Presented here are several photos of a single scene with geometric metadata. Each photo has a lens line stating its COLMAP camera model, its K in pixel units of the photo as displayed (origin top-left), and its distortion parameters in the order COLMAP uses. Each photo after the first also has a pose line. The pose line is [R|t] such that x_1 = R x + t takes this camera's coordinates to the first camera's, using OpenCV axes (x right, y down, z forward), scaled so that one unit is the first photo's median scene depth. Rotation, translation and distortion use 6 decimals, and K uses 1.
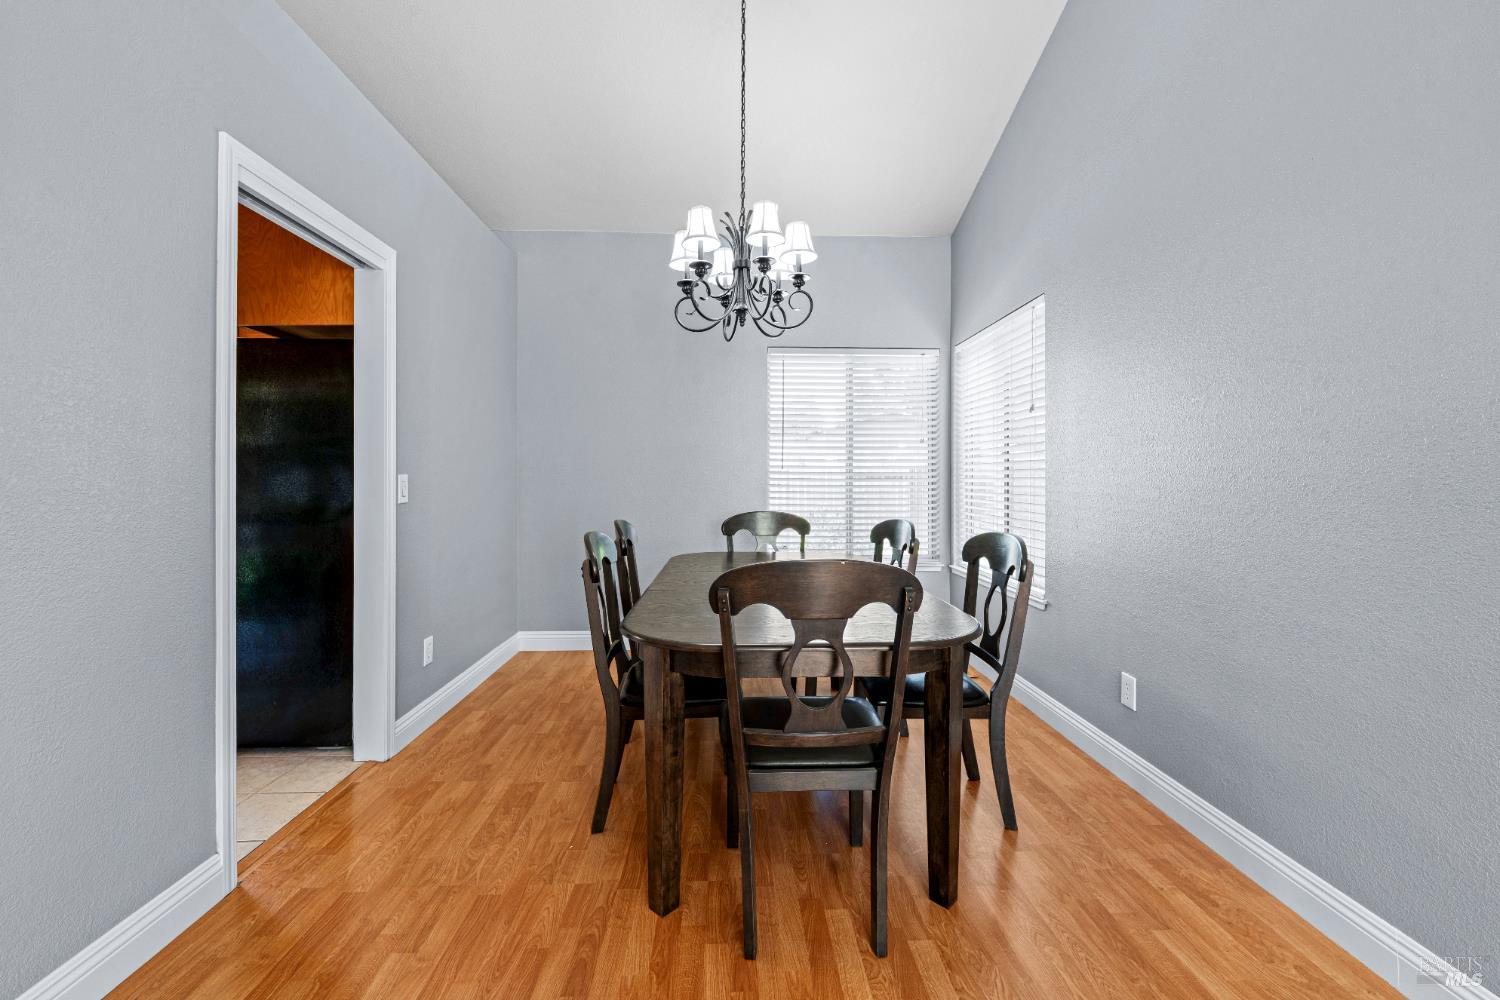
lens RADIAL K [[621.5, 0, 752.0], [0, 621.5, 483.9], [0, 0, 1]] dist [0.000099, 0.000521]
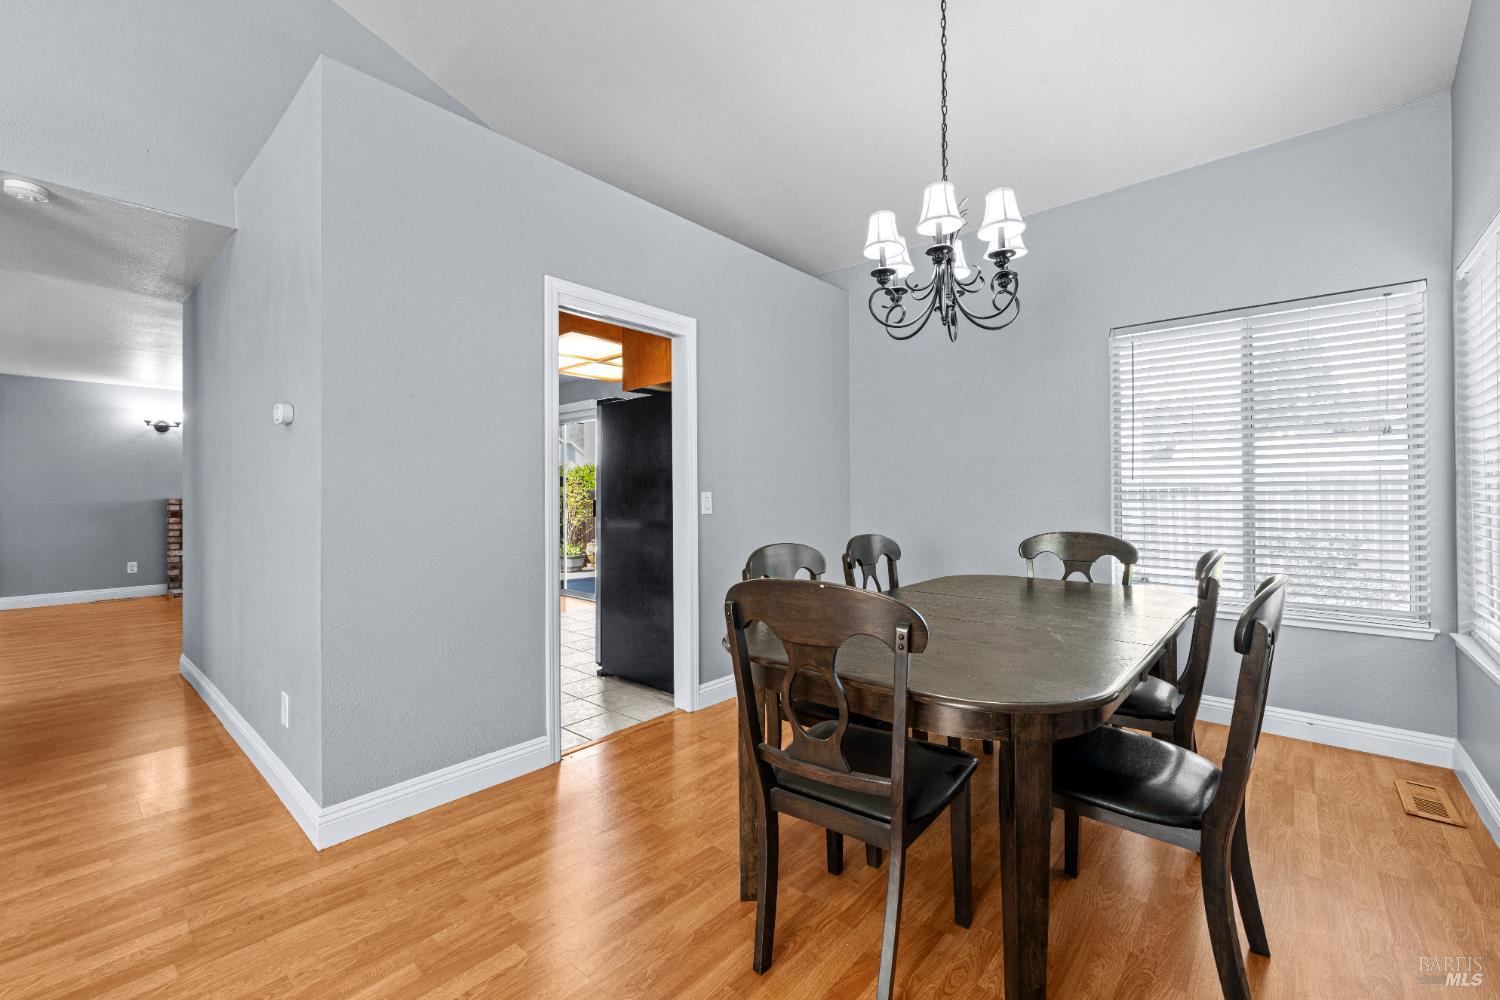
lens RADIAL K [[612.0, 0, 750.2], [0, 612.0, 504.7], [0, 0, 1]] dist [0.001324, 0.000384]
pose [[0.728132, 0.004661, -0.685421, 0.384589], [0.004965, 0.999915, 0.012073, -0.005425], [0.685419, -0.012194, 0.728047, 0.153389]]
